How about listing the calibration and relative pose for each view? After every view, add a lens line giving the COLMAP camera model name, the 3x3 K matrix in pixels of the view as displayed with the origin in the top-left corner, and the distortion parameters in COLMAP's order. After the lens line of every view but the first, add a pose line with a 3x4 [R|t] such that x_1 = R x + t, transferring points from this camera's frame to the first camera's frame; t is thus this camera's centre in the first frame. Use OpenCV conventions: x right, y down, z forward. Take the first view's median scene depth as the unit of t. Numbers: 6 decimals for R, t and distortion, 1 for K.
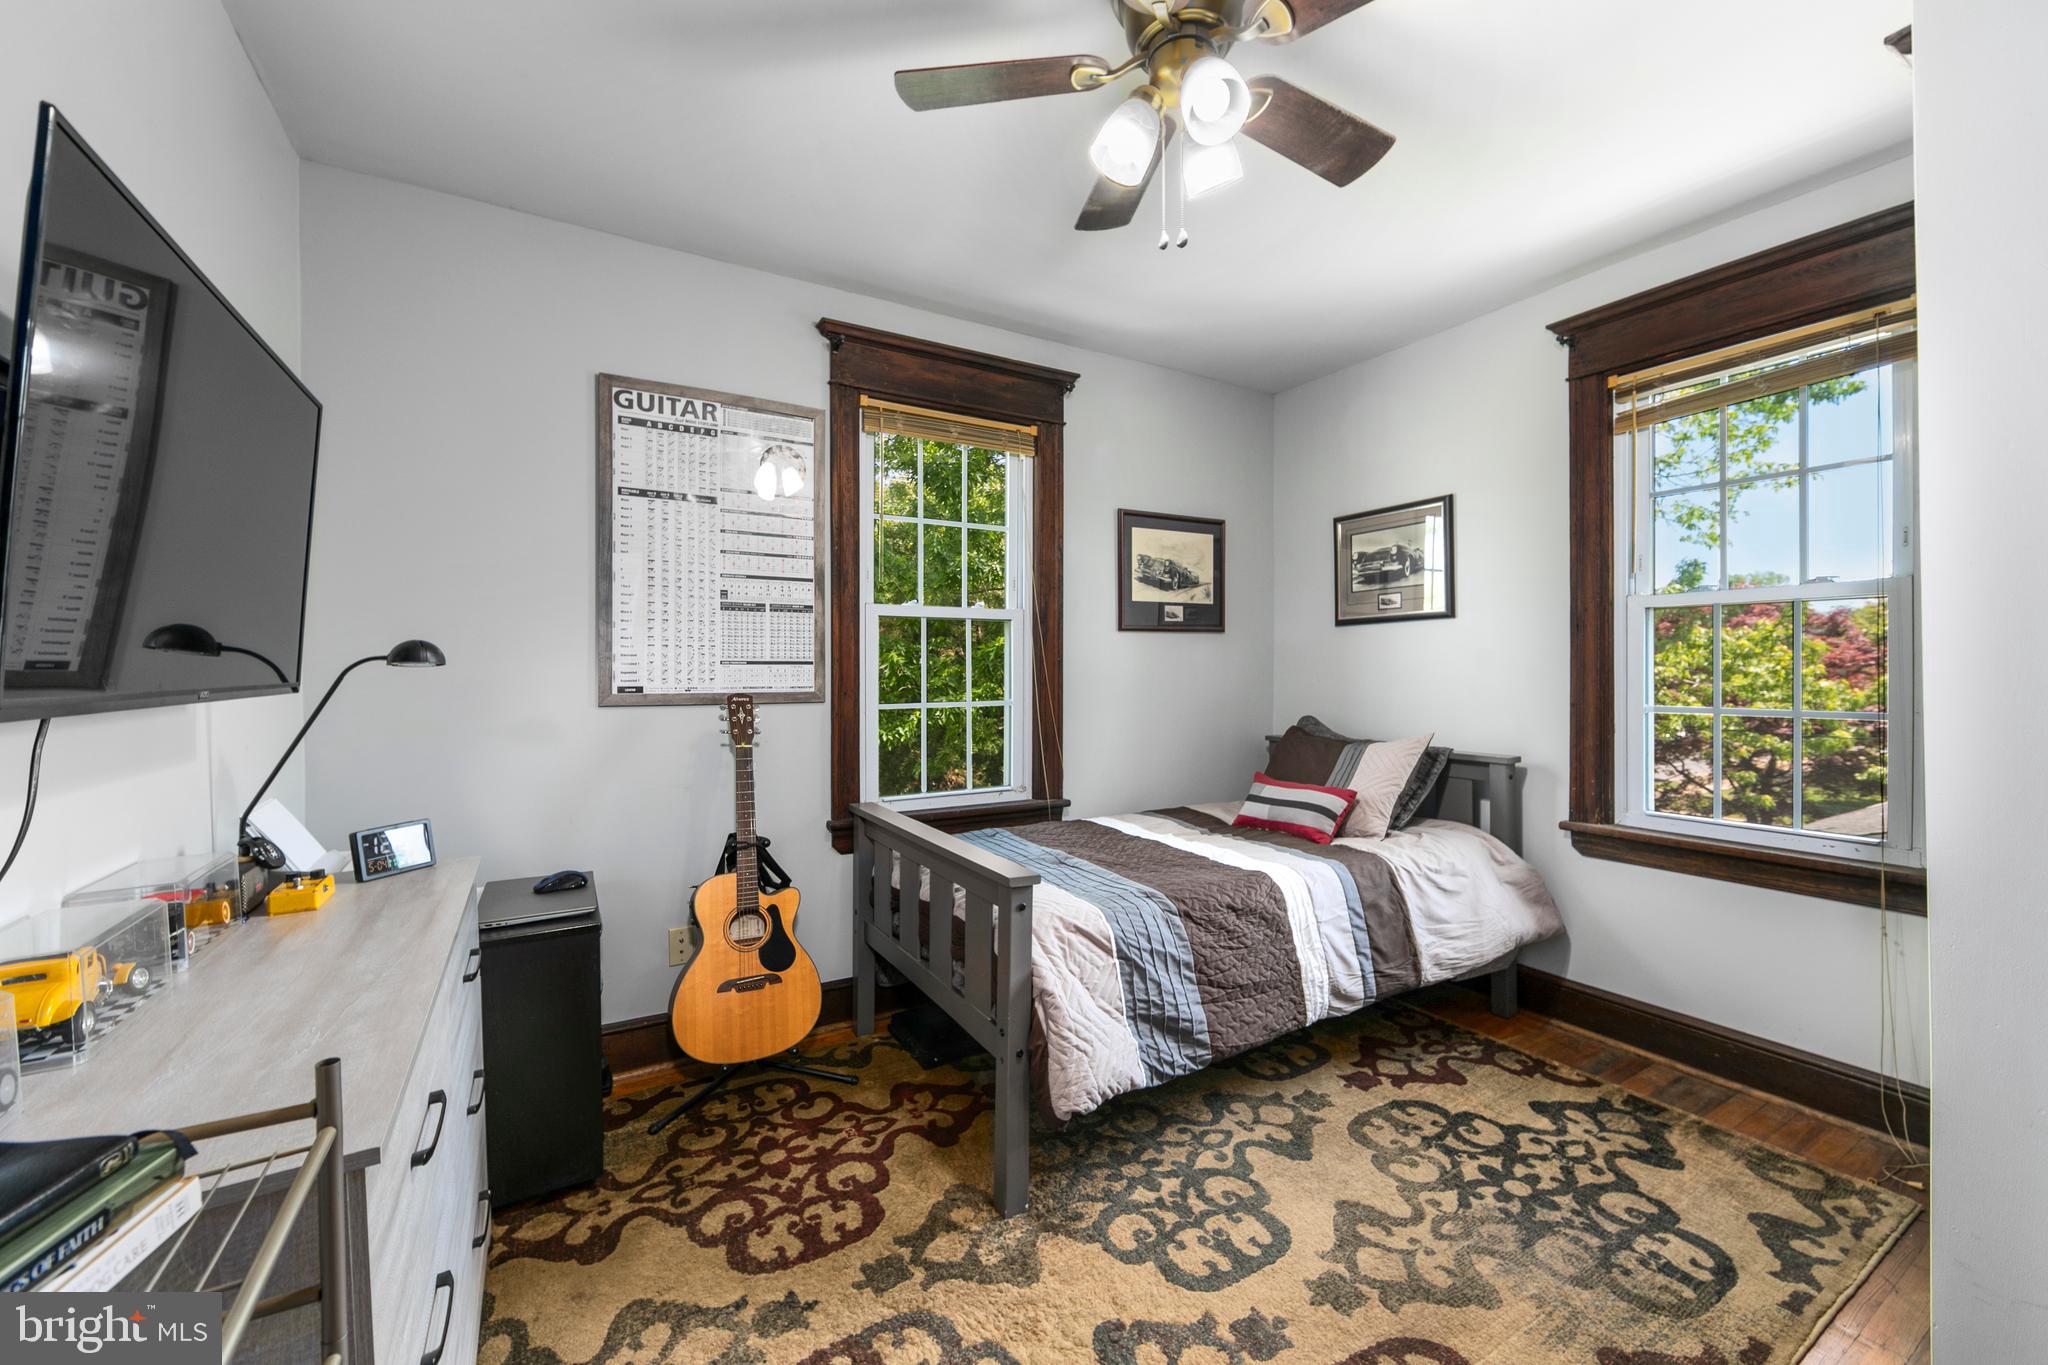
lens RADIAL K [[808.9, 0, 1028.1], [0, 808.9, 676.1], [0, 0, 1]] dist [-0.004952, 0.000544]
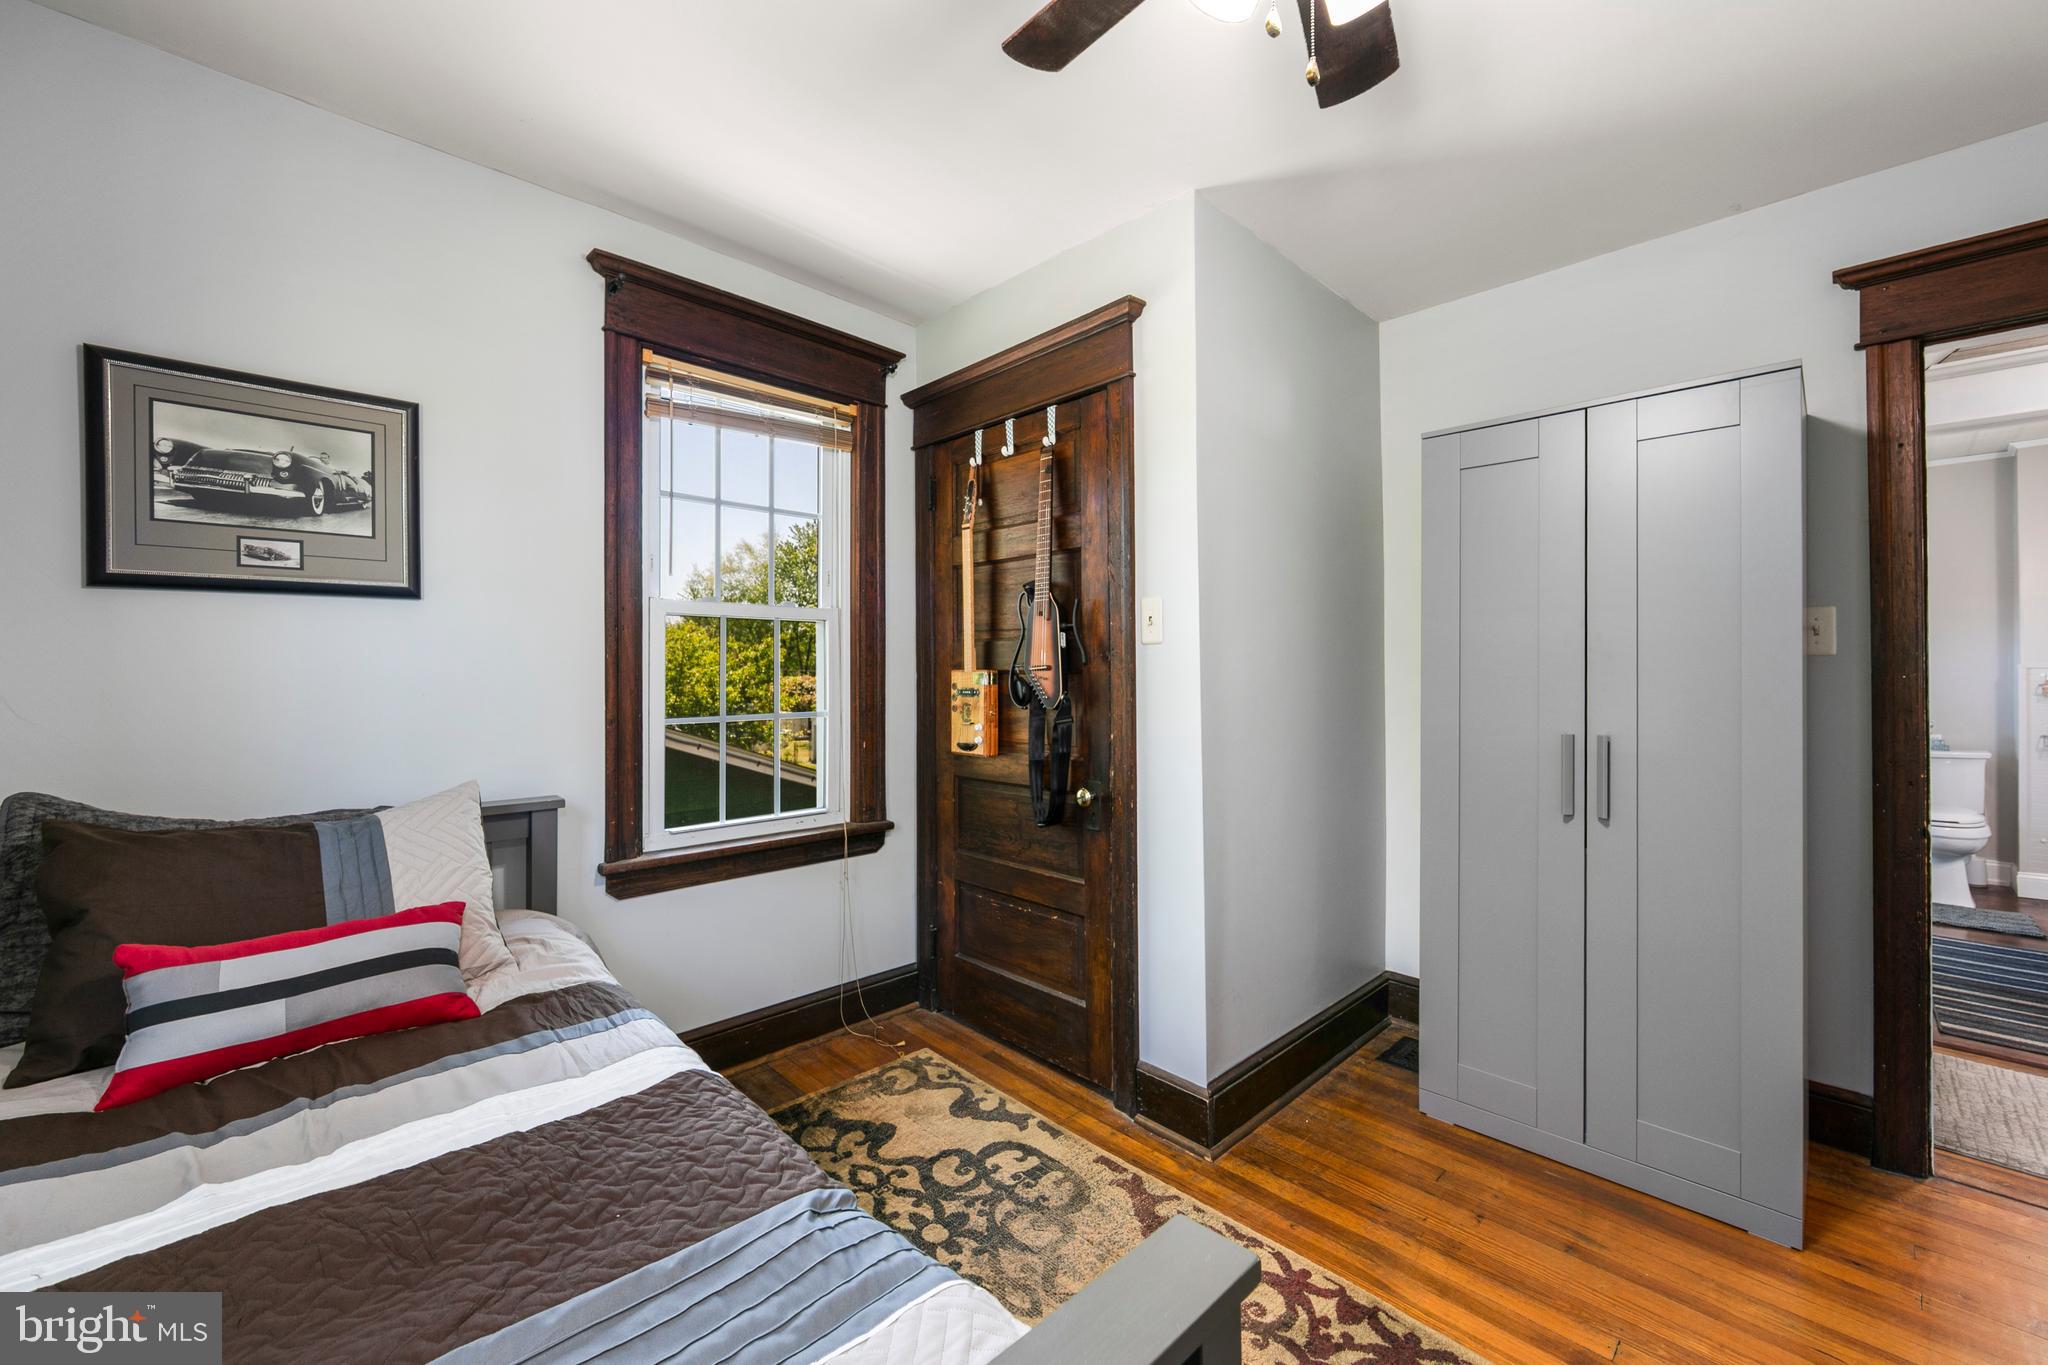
lens RADIAL K [[808.9, 0, 1026.3], [0, 808.9, 671.6], [0, 0, 1]] dist [-0.004952, 0.000544]
pose [[-0.235590, 0.005323, 0.971838, -0.242683], [0.010961, 0.999936, -0.002819, -0.008972], [-0.971791, 0.009989, -0.235633, 0.817123]]
